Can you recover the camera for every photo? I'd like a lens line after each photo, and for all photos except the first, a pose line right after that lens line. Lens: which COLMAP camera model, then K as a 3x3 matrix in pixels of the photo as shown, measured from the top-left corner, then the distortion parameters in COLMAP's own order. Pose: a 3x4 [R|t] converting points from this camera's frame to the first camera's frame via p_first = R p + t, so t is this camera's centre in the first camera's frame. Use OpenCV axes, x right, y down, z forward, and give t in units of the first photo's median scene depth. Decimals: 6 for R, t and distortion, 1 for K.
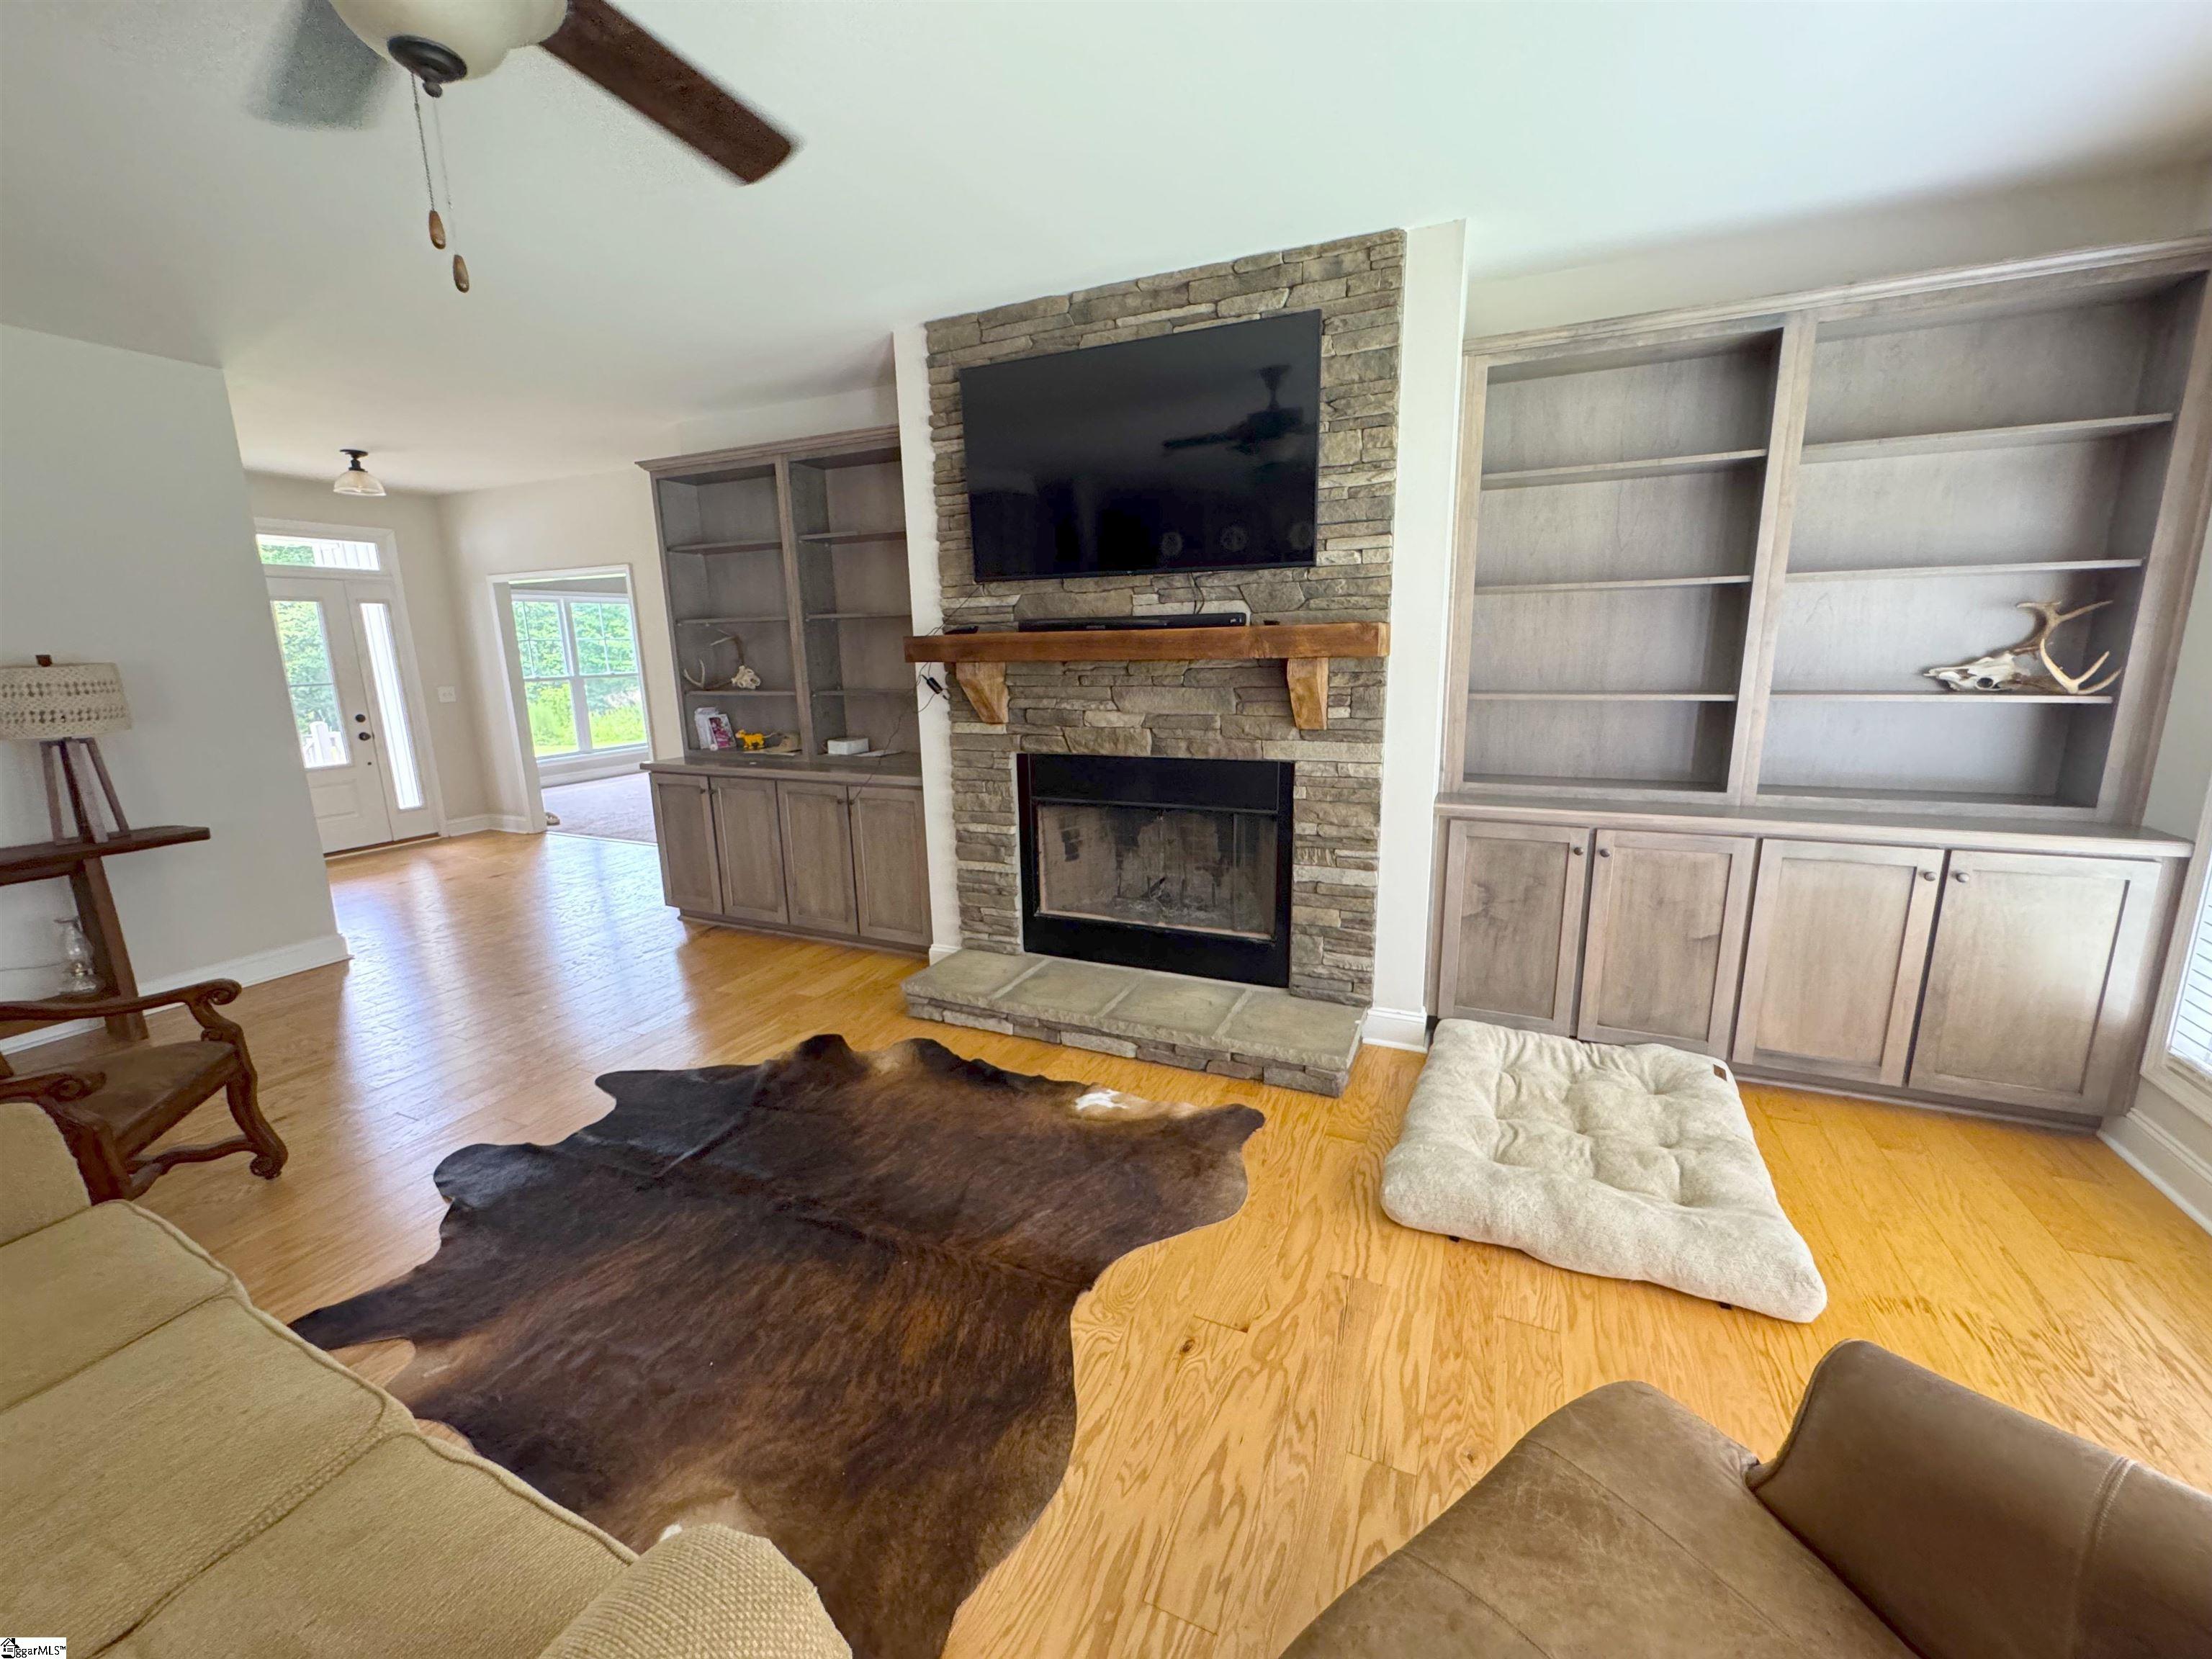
lens RADIAL K [[886.3, 0, 1104.7], [0, 886.3, 830.0], [0, 0, 1]] dist [-0.001821, 0.000199]
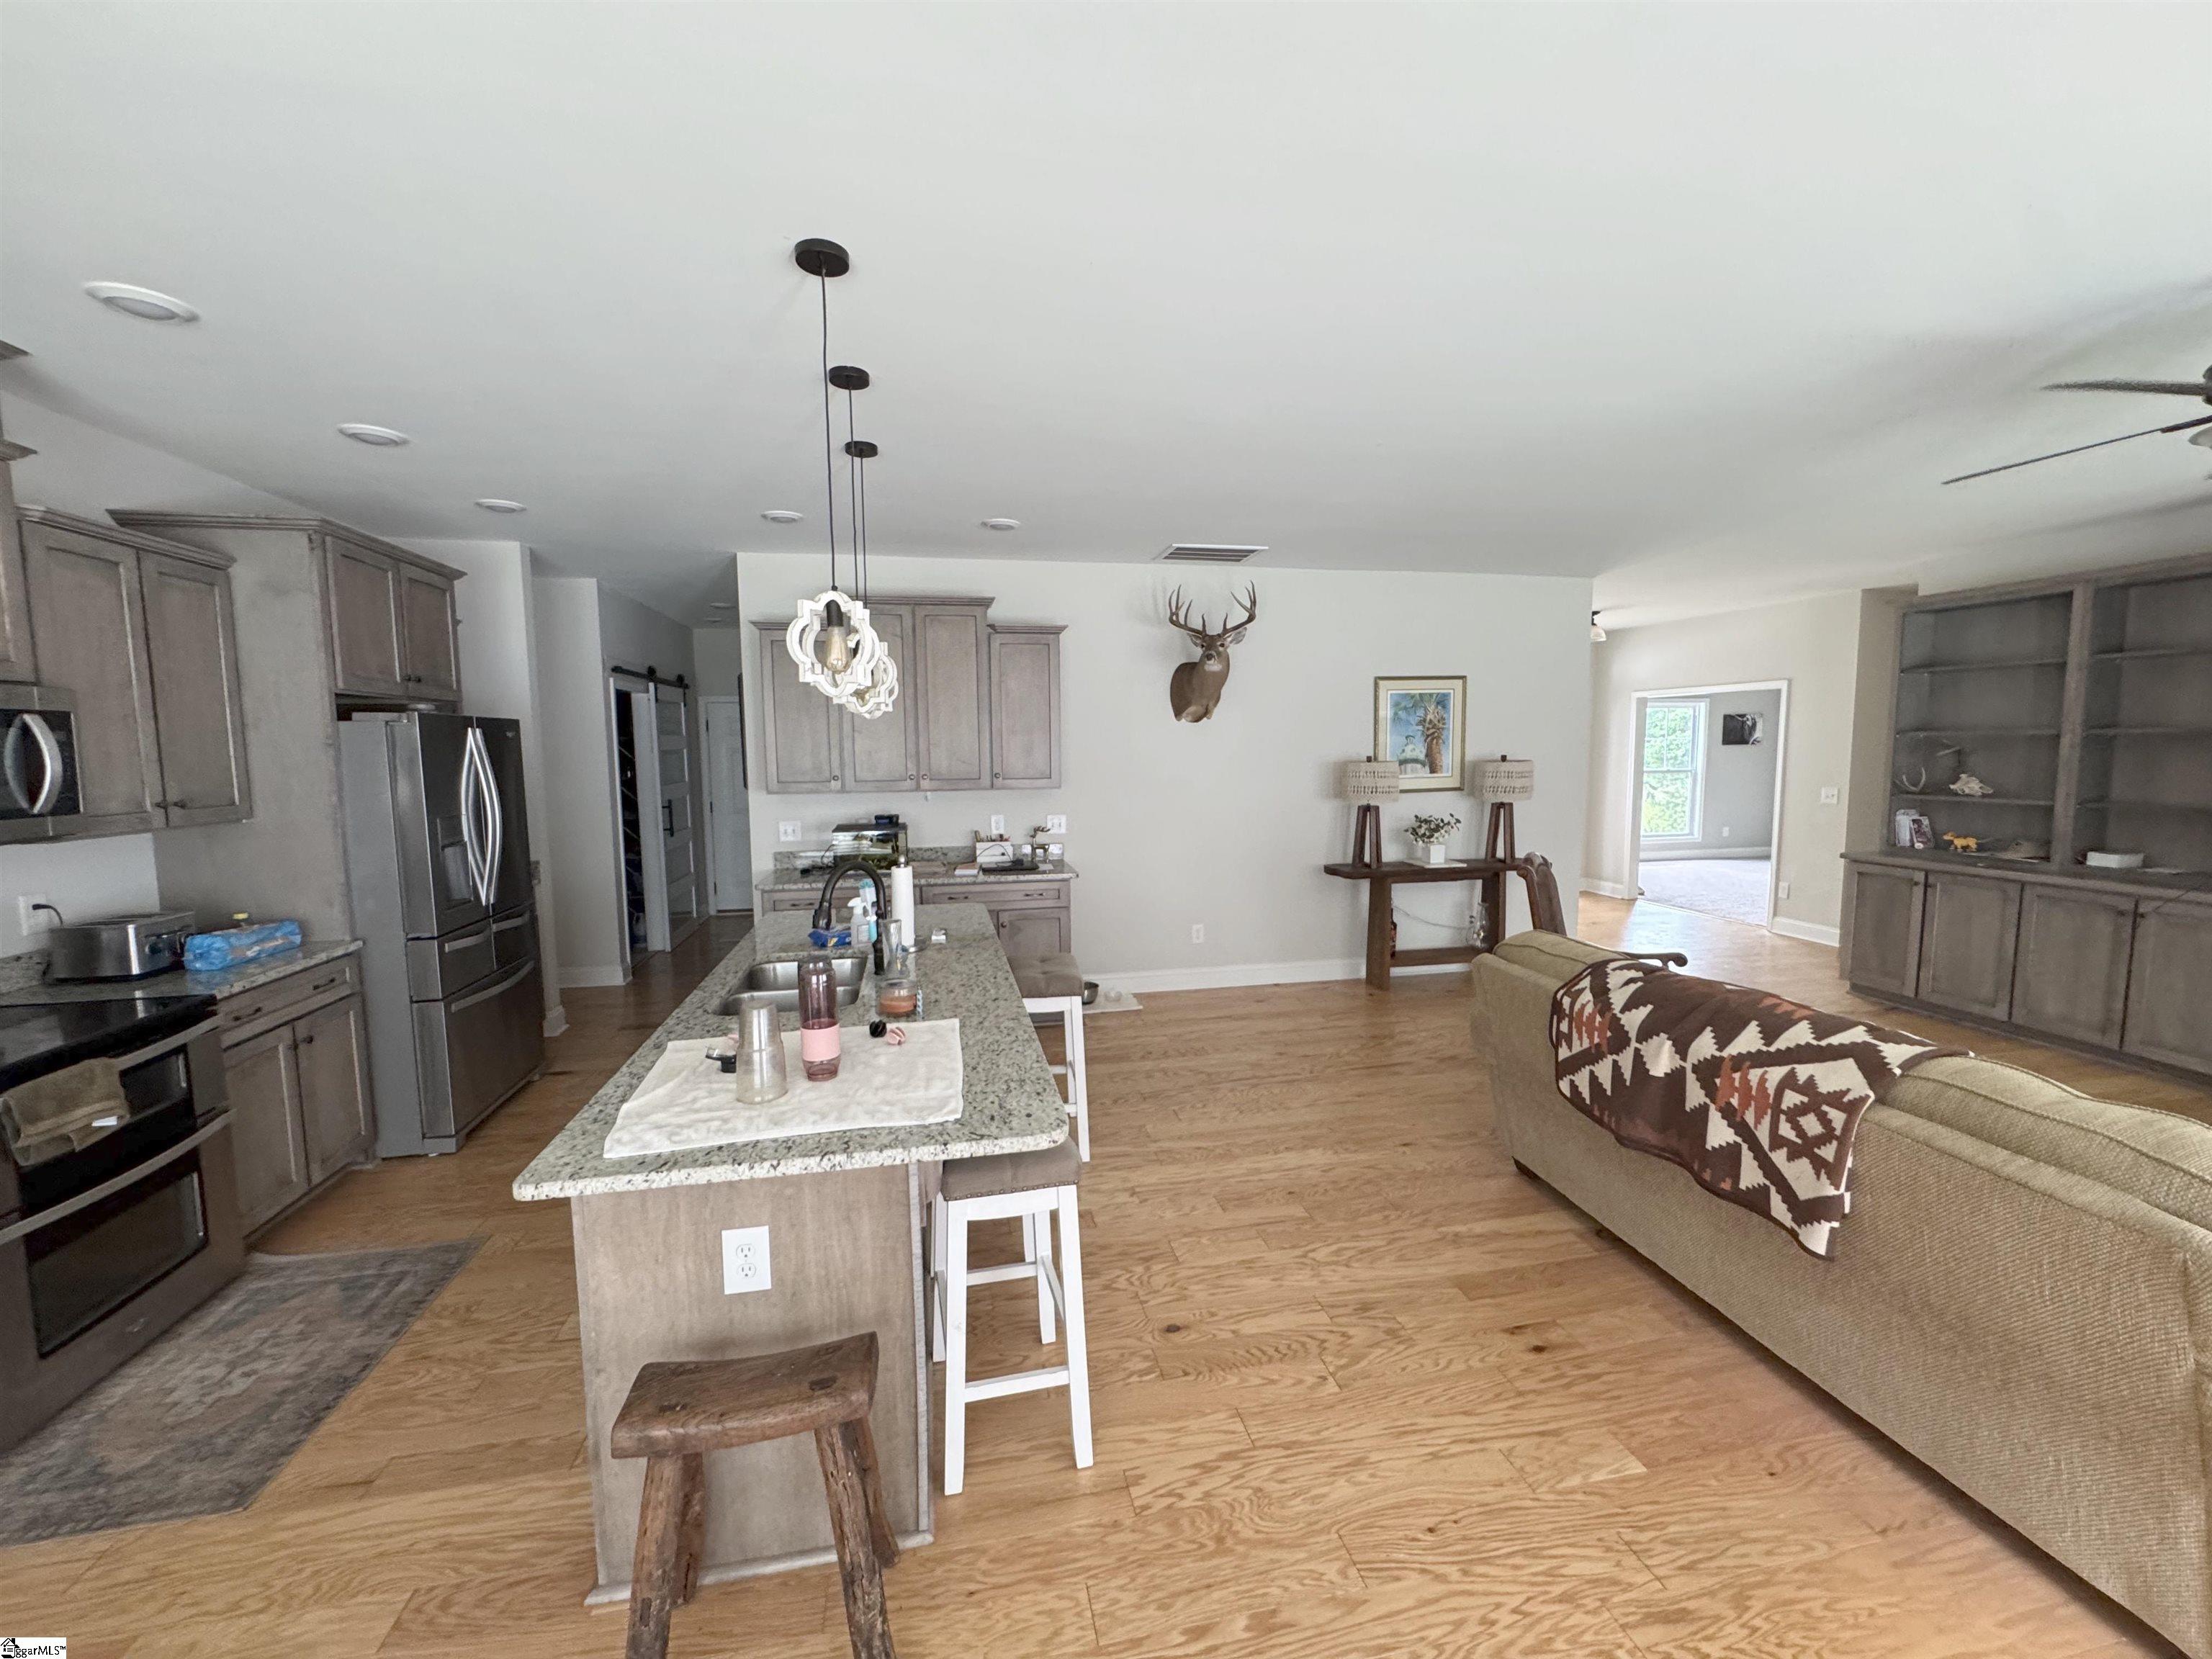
lens RADIAL K [[886.3, 0, 1104.7], [0, 886.3, 830.0], [0, 0, 1]] dist [-0.001821, 0.000199]
pose [[0.589748, 0.091497, -0.802387, -0.232358], [-0.172004, 0.984995, -0.014102, 0.112273], [0.789058, 0.146330, 0.596637, -0.668474]]
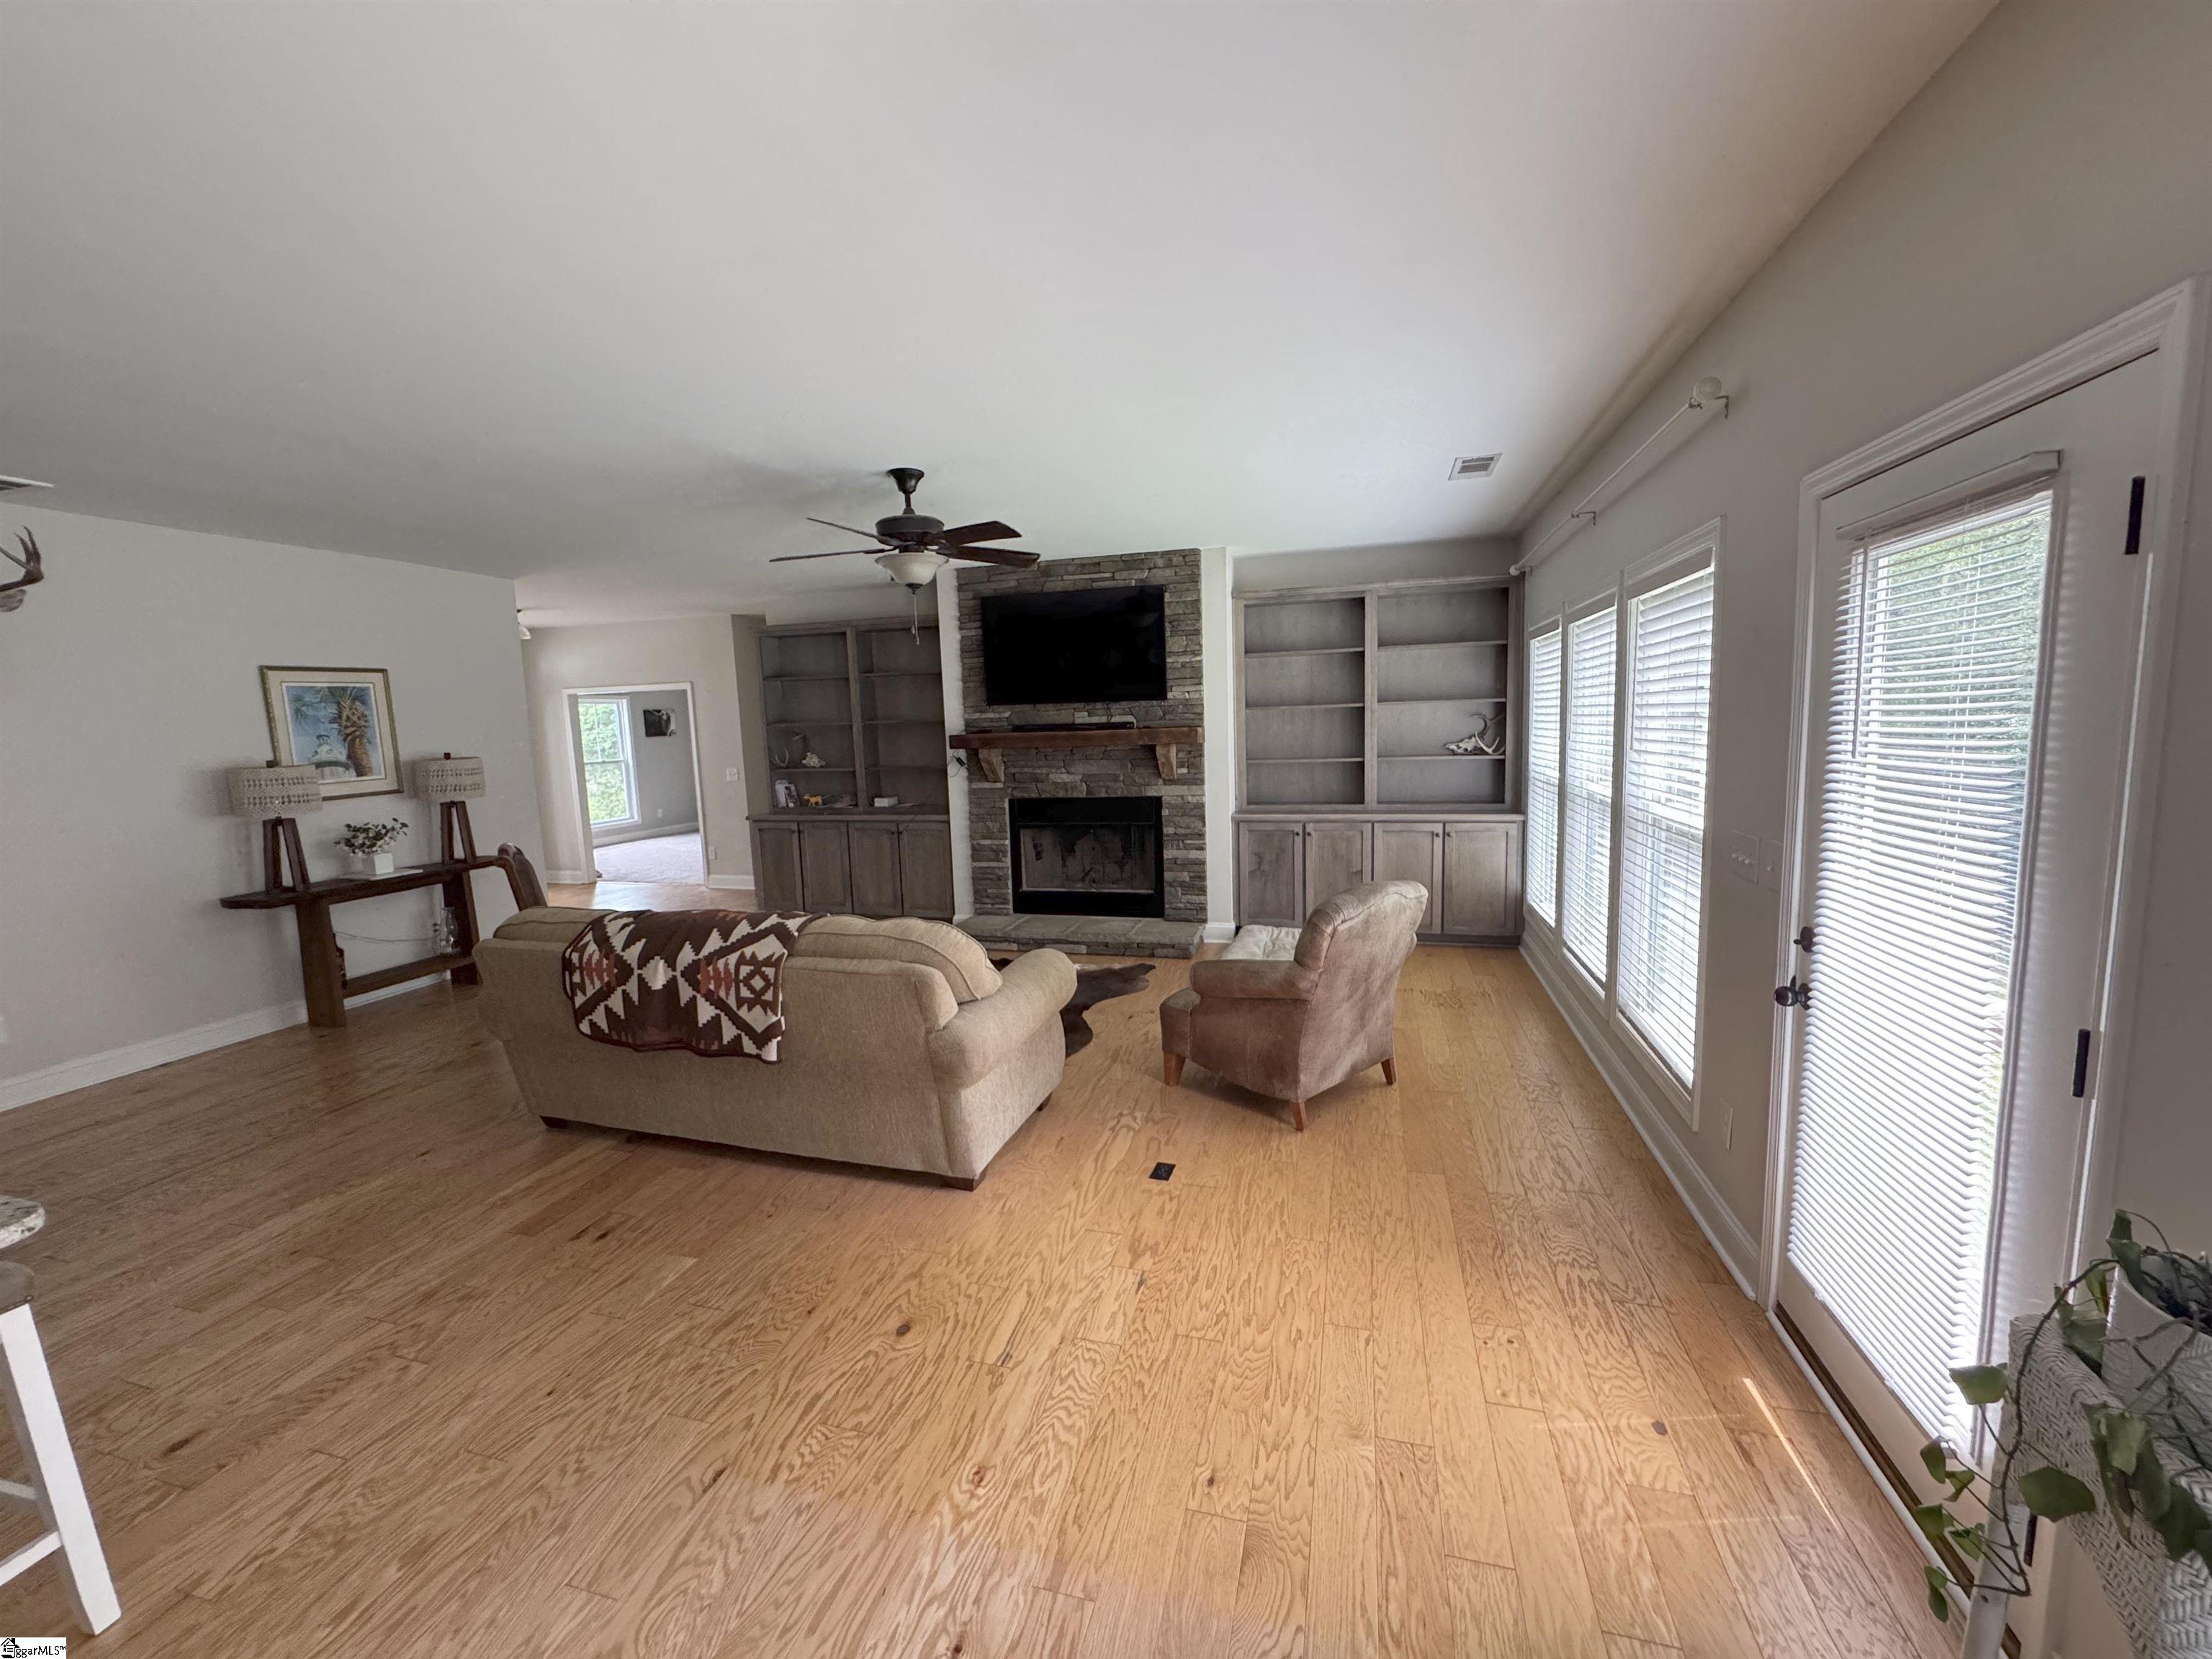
lens RADIAL K [[886.3, 0, 1104.7], [0, 886.3, 830.0], [0, 0, 1]] dist [-0.001821, 0.000199]
pose [[0.989016, -0.029206, 0.144897, -0.187663], [0.041890, 0.995476, -0.085275, 0.151921], [-0.141751, 0.090408, 0.985765, -0.865466]]
